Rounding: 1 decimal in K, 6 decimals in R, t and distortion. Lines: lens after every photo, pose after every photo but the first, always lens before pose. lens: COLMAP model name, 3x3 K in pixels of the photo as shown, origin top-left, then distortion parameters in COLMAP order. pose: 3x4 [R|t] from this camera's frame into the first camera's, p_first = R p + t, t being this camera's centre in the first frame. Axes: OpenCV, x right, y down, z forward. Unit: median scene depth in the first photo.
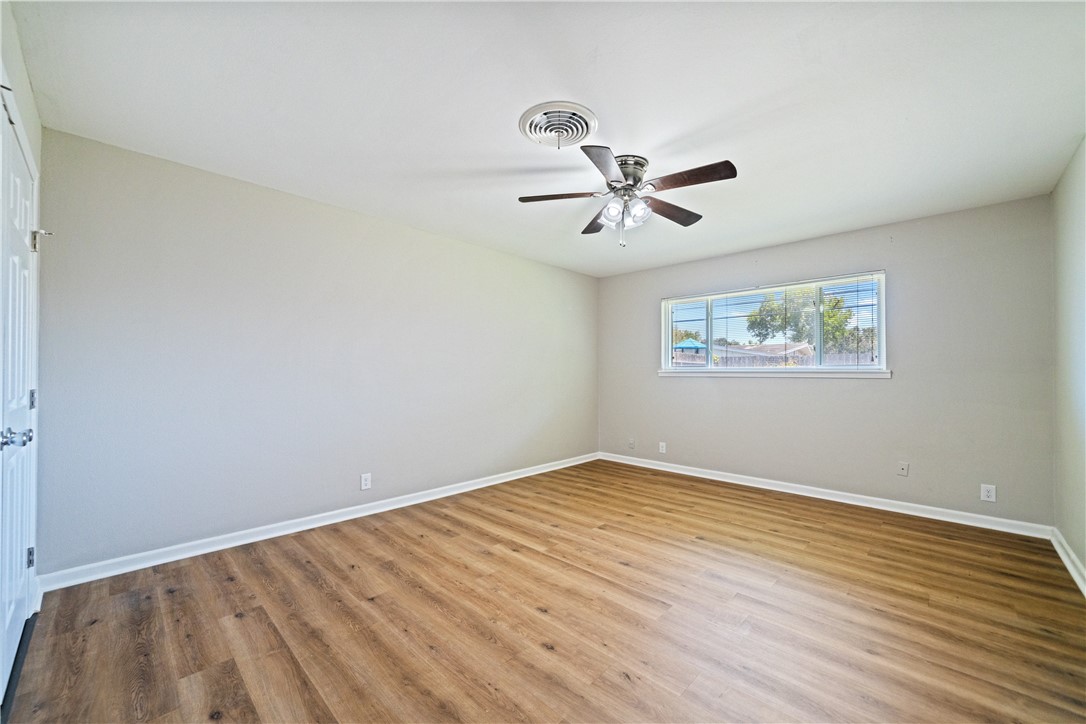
lens RADIAL K [[433.8, 0, 549.0], [0, 433.8, 365.3], [0, 0, 1]] dist [-0.001575, -0.000138]
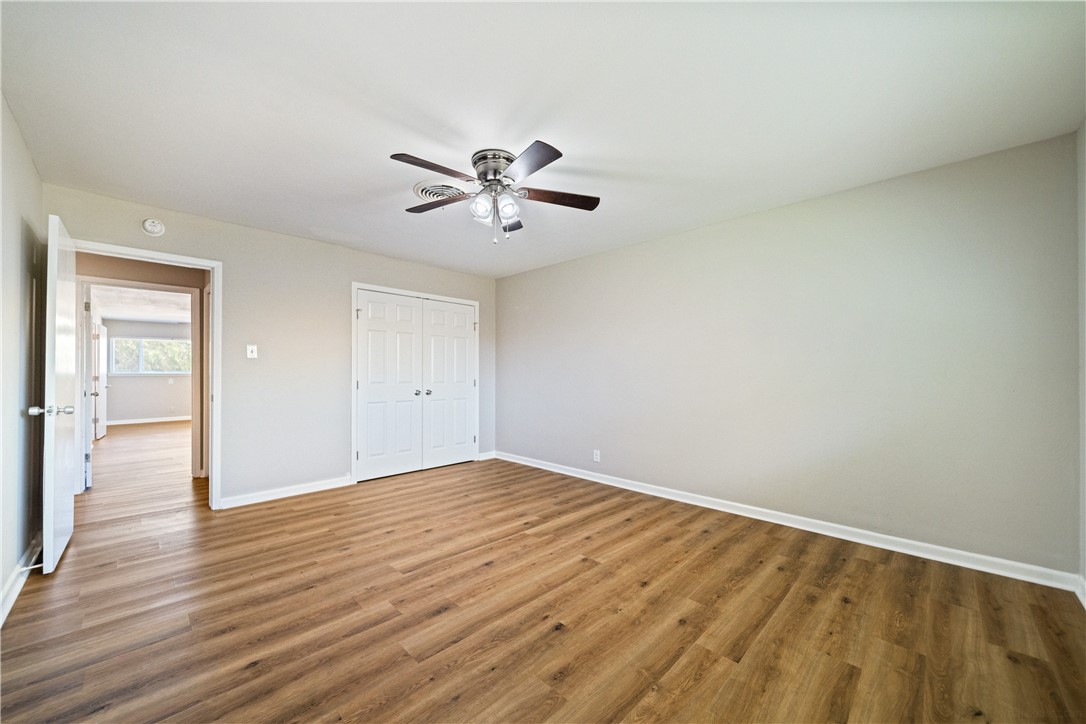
lens RADIAL K [[400.8, 0, 524.4], [0, 400.8, 370.1], [0, 0, 1]] dist [-0.002018, 0.000385]
pose [[-0.044096, -0.012476, -0.998949, 0.854561], [0.013020, 0.999830, -0.013062, 0.018452], [0.998942, -0.013583, -0.043926, 0.875952]]
